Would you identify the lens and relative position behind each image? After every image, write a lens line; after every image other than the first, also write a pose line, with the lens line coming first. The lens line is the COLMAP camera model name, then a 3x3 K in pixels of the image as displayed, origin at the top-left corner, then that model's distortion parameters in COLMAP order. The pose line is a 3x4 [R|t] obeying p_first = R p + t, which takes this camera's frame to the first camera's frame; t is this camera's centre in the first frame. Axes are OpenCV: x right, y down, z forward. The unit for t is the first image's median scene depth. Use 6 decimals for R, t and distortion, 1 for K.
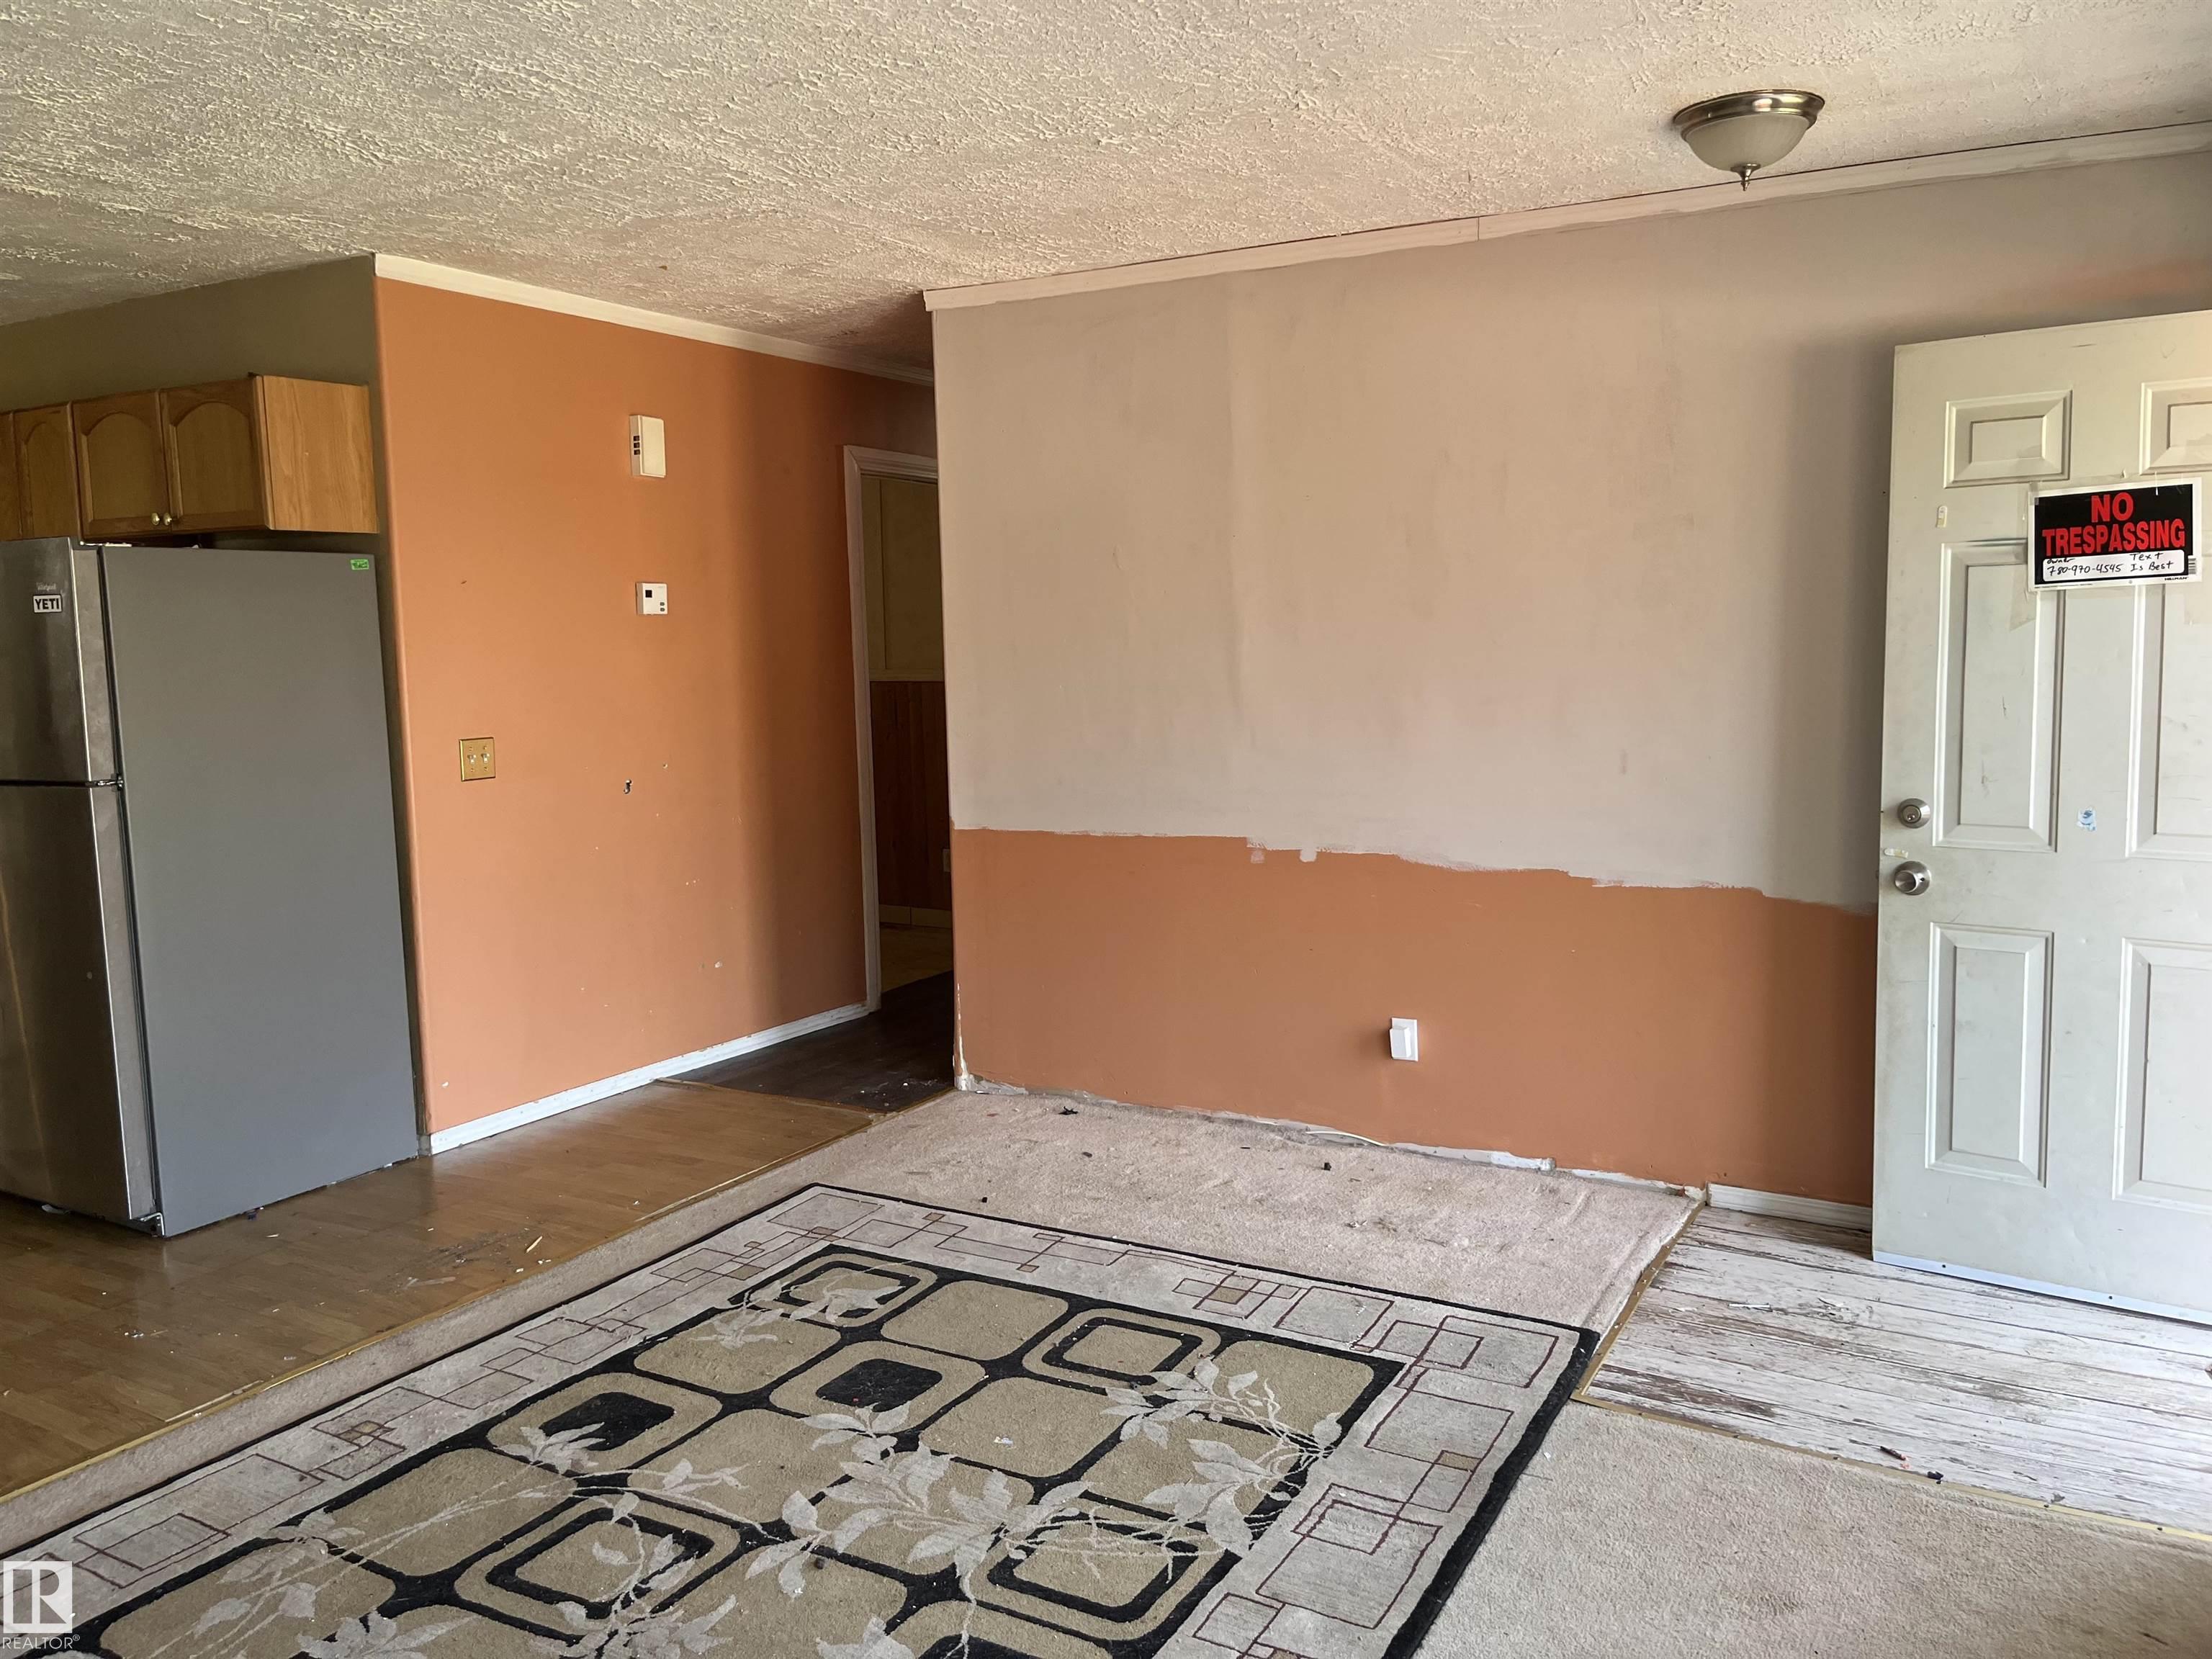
lens RADIAL K [[1676.0, 0, 1108.1], [0, 1676.0, 833.8], [0, 0, 1]] dist [0.059867, -0.084820]
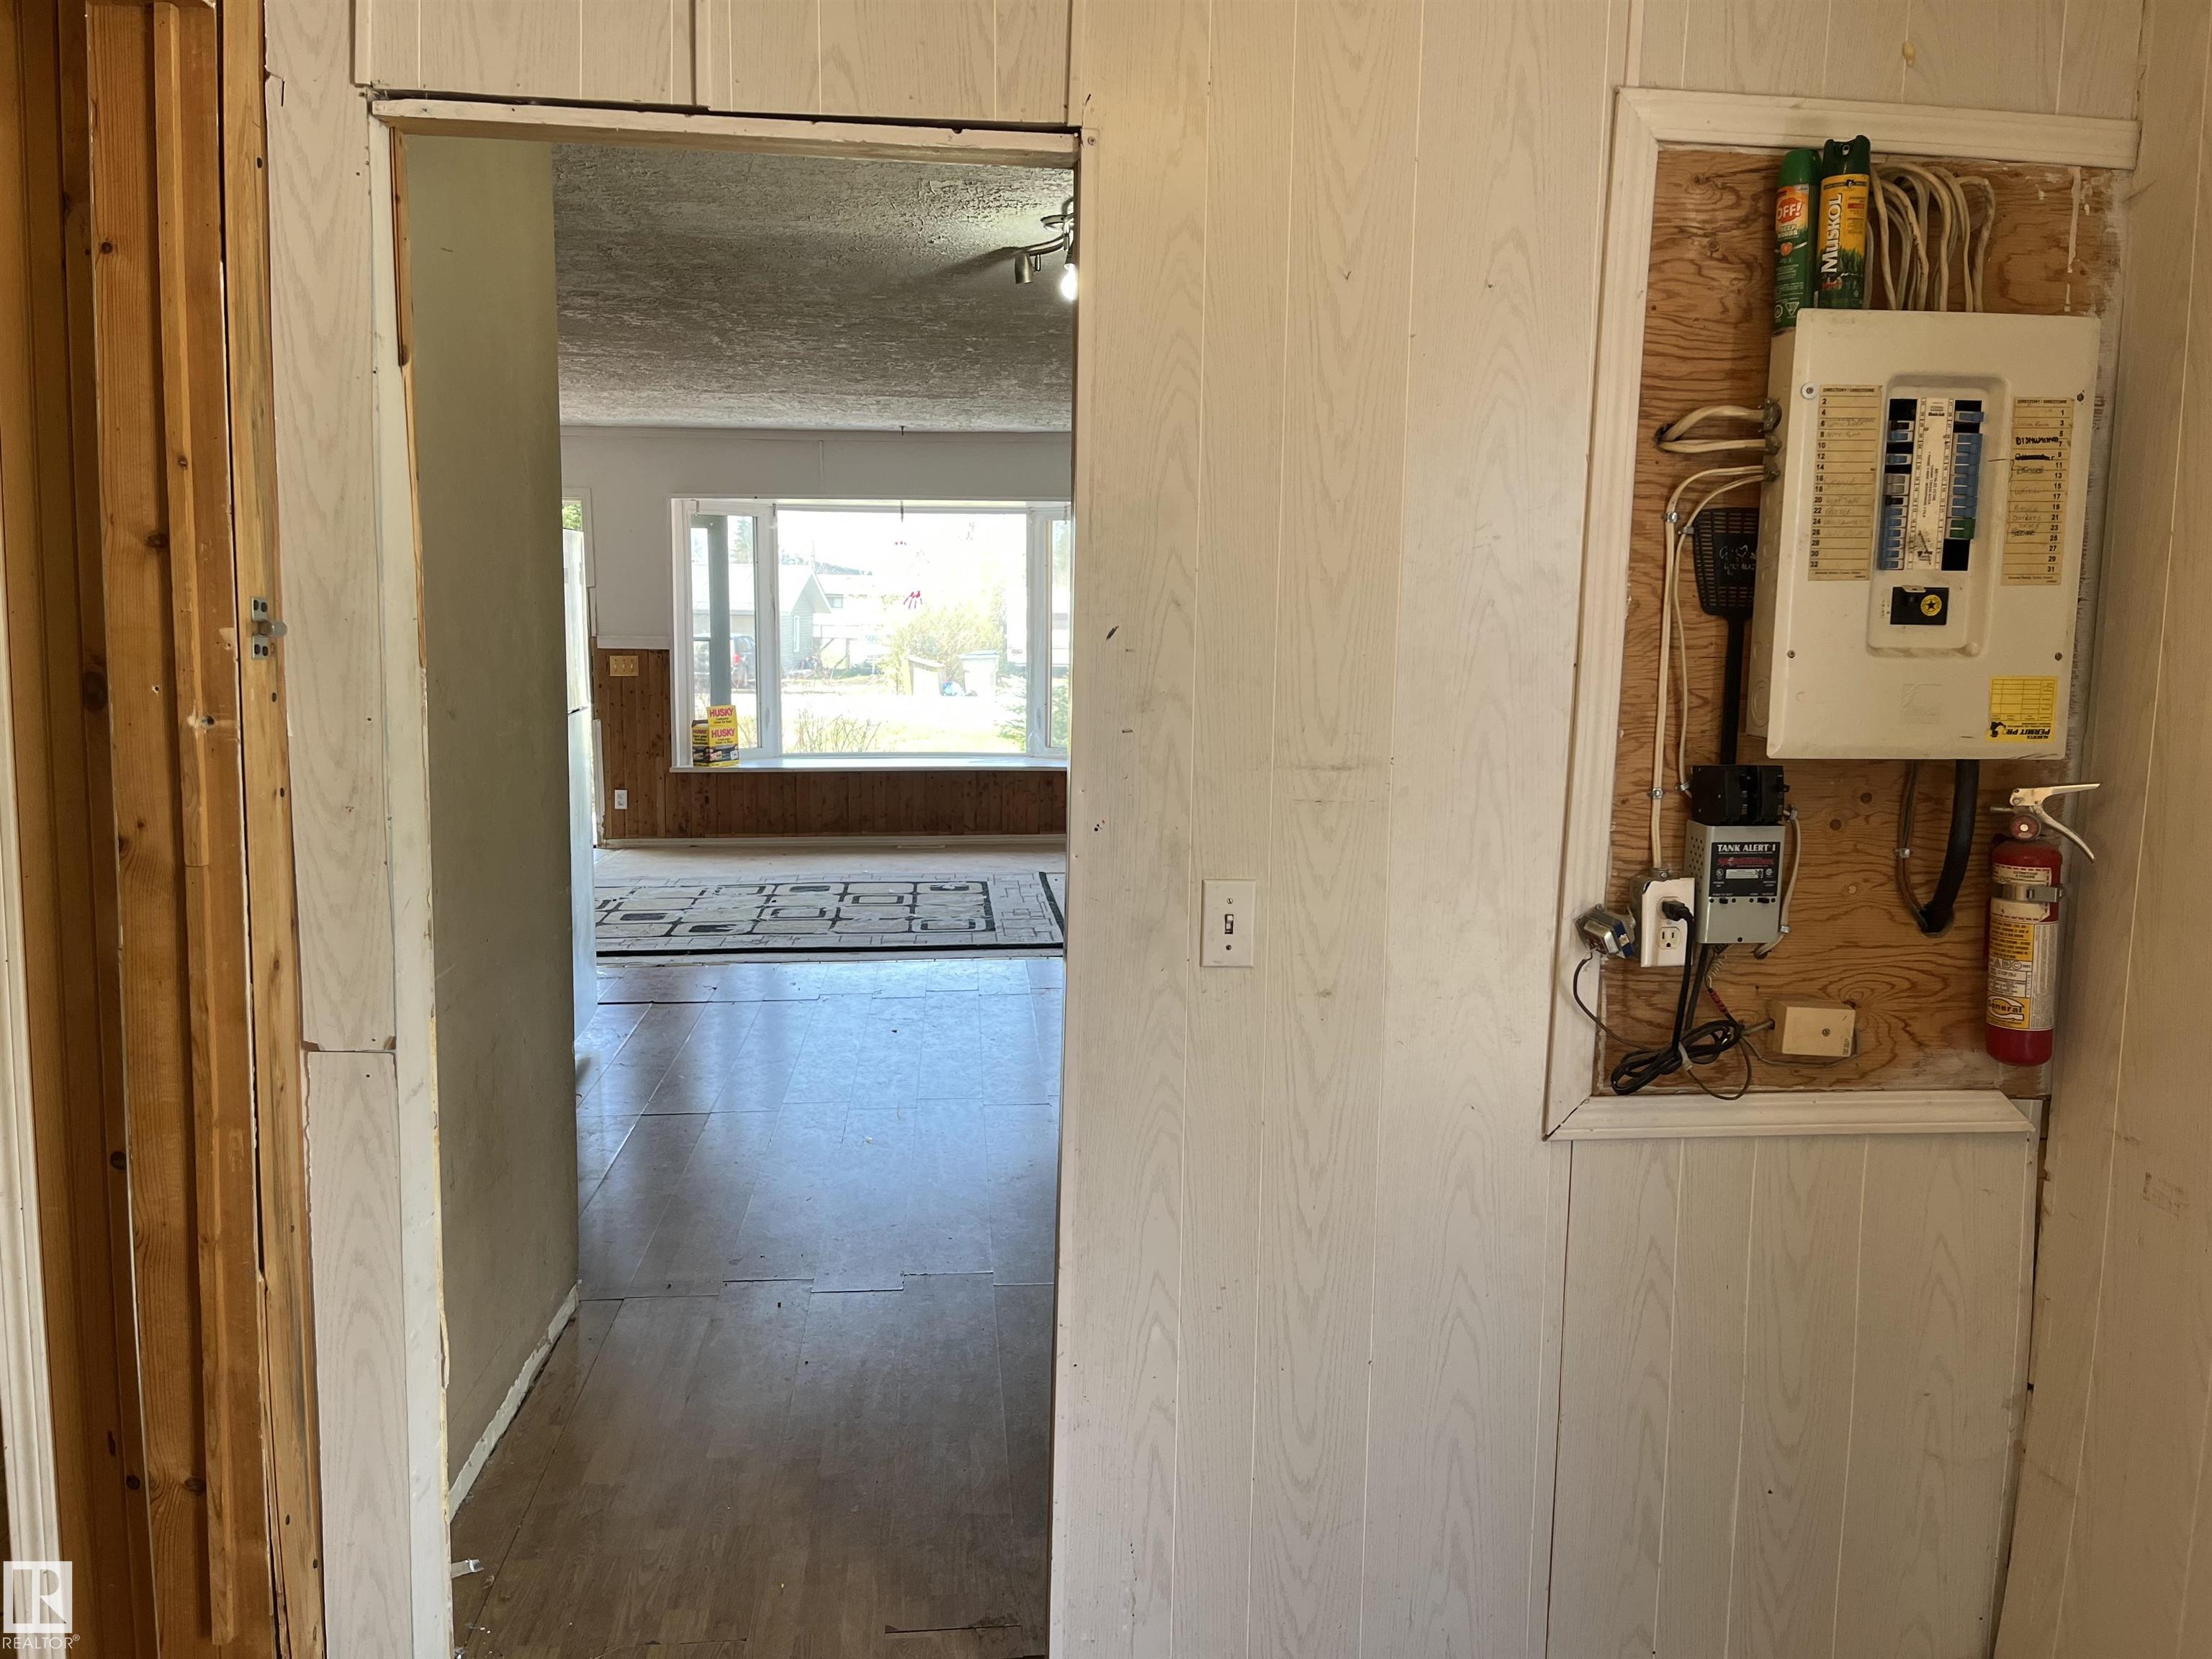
lens RADIAL K [[1676.0, 0, 1122.9], [0, 1676.0, 812.1], [0, 0, 1]] dist [0.059867, -0.084820]
pose [[-0.570338, -0.092063, 0.816234, -2.074466], [0.100673, 0.978373, 0.180696, -0.154906], [-0.815217, 0.185231, -0.548736, 1.454156]]
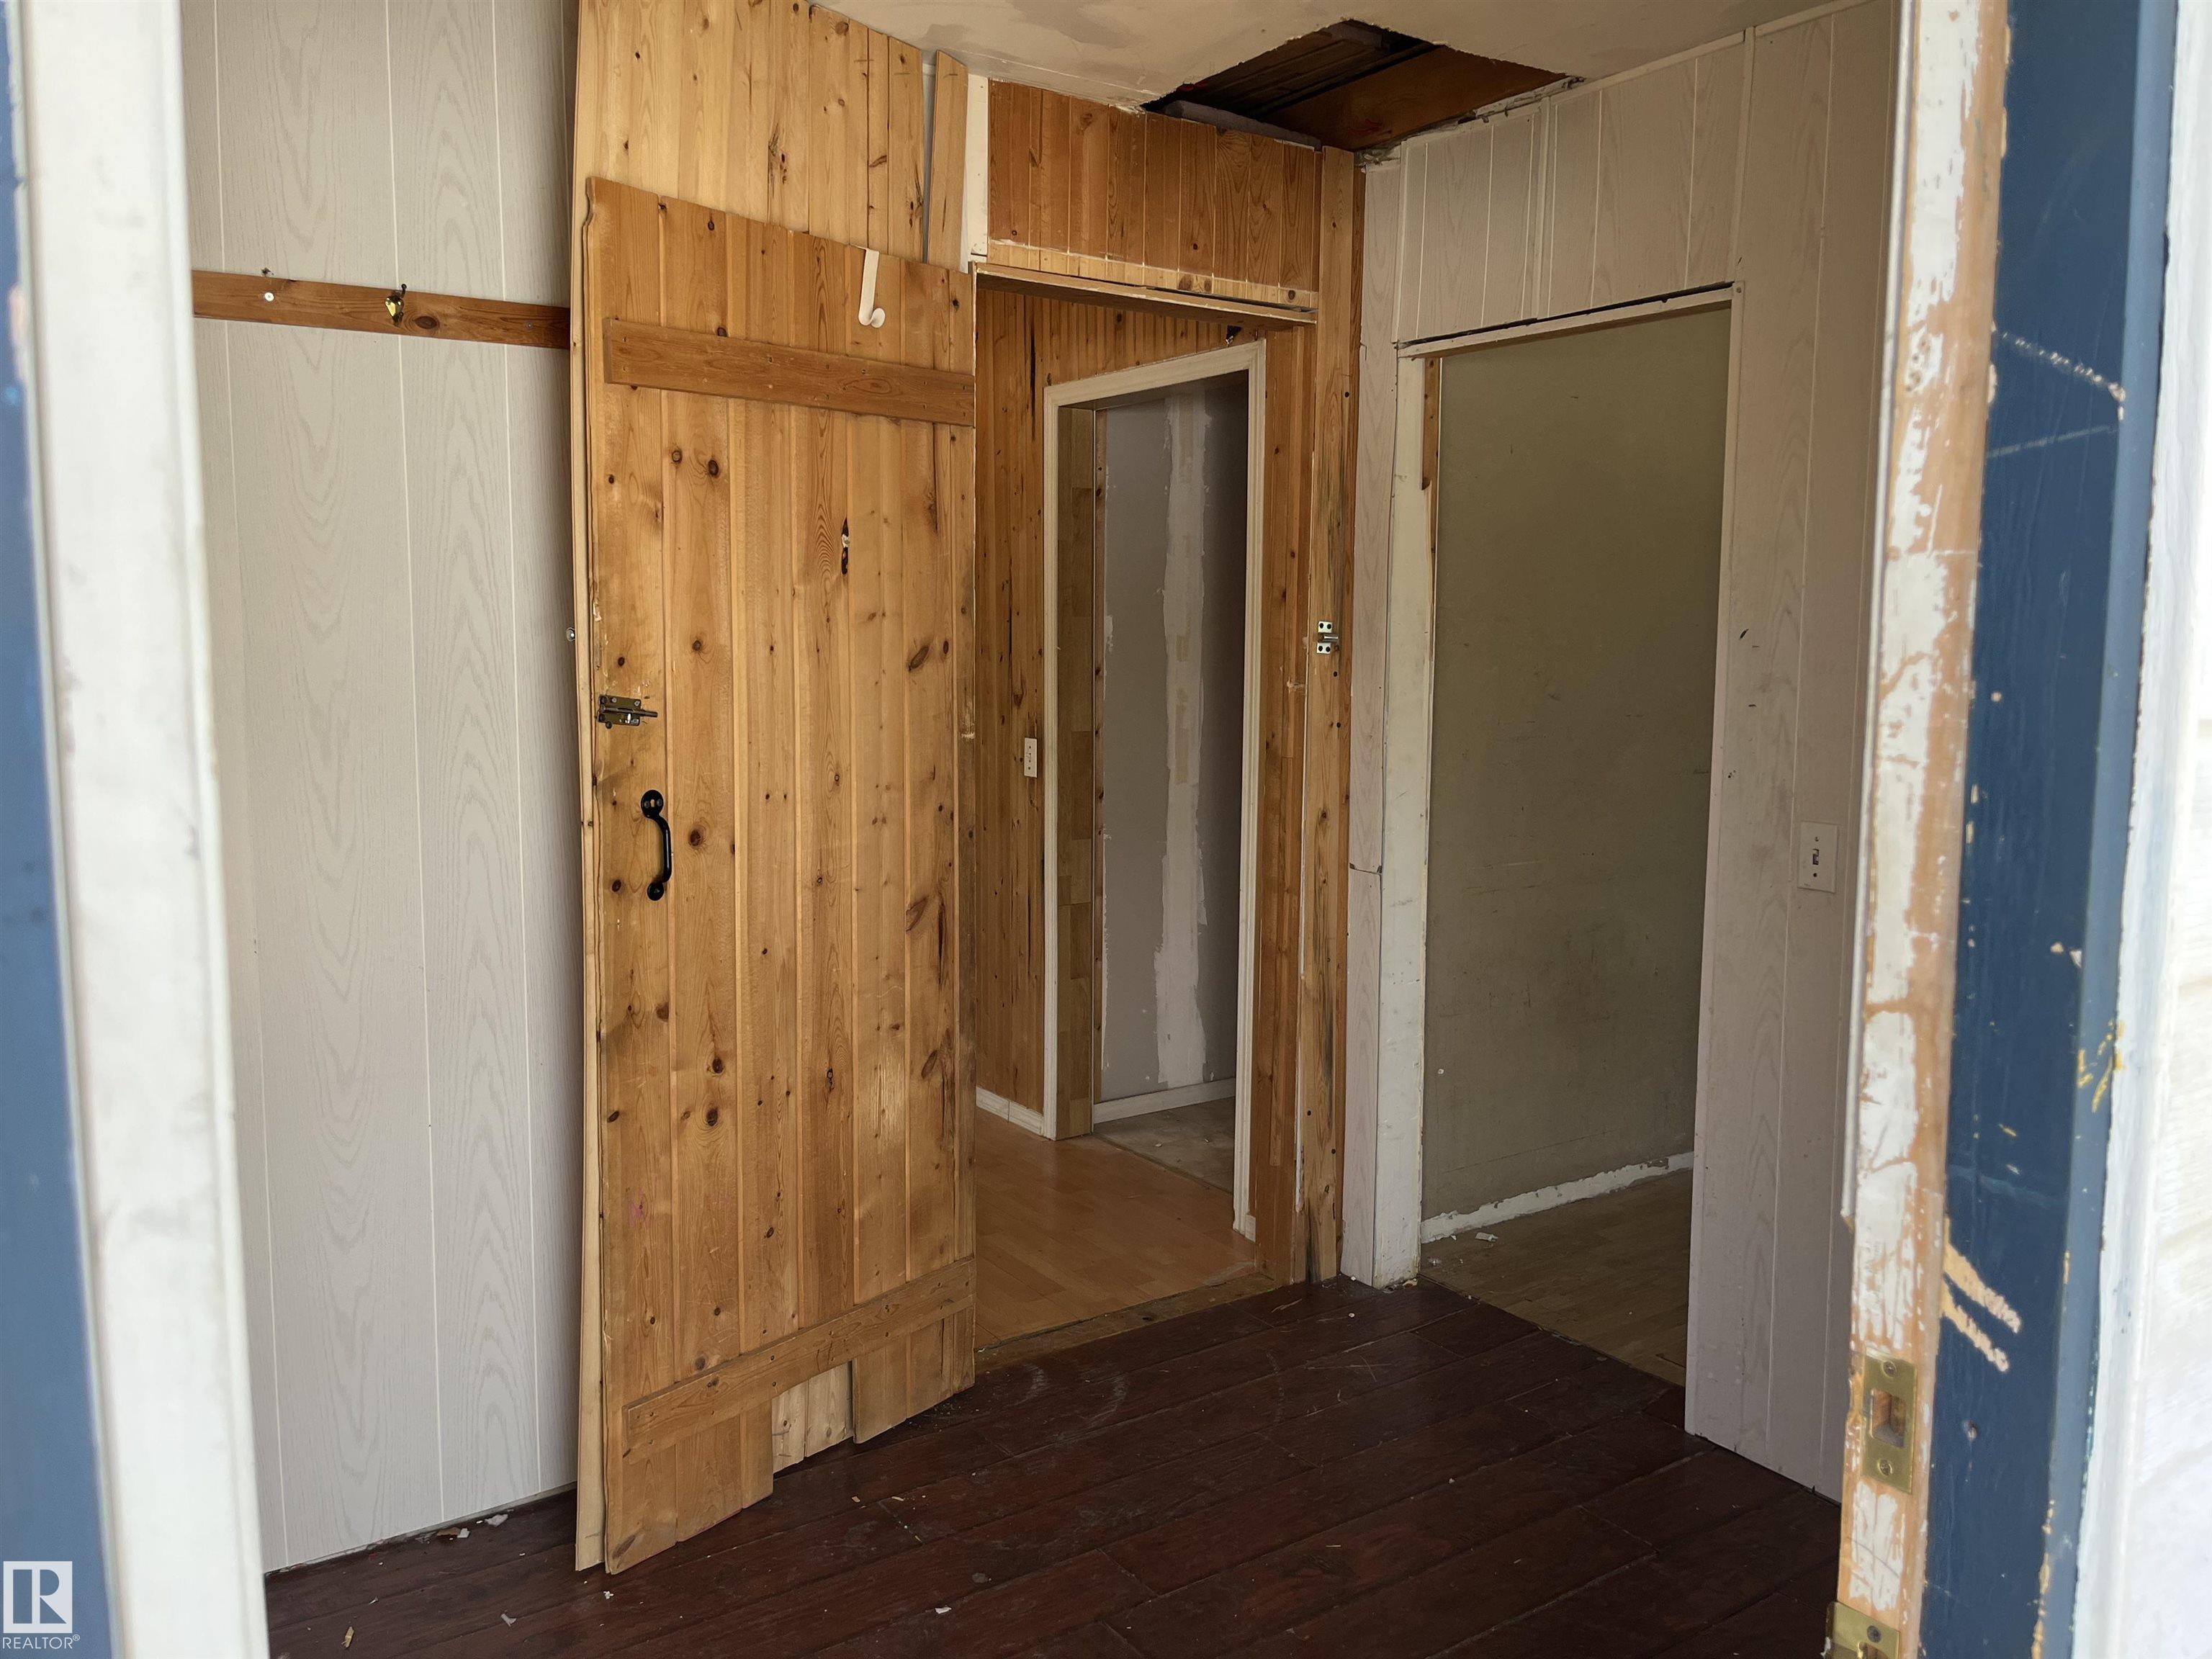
lens RADIAL K [[1676.0, 0, 1106.5], [0, 1676.0, 827.7], [0, 0, 1]] dist [0.059867, -0.084820]
pose [[0.443987, -0.084444, 0.892045, -3.867835], [0.104452, 0.993640, 0.042074, 0.173289], [-0.889925, 0.074495, 0.449983, -0.478465]]
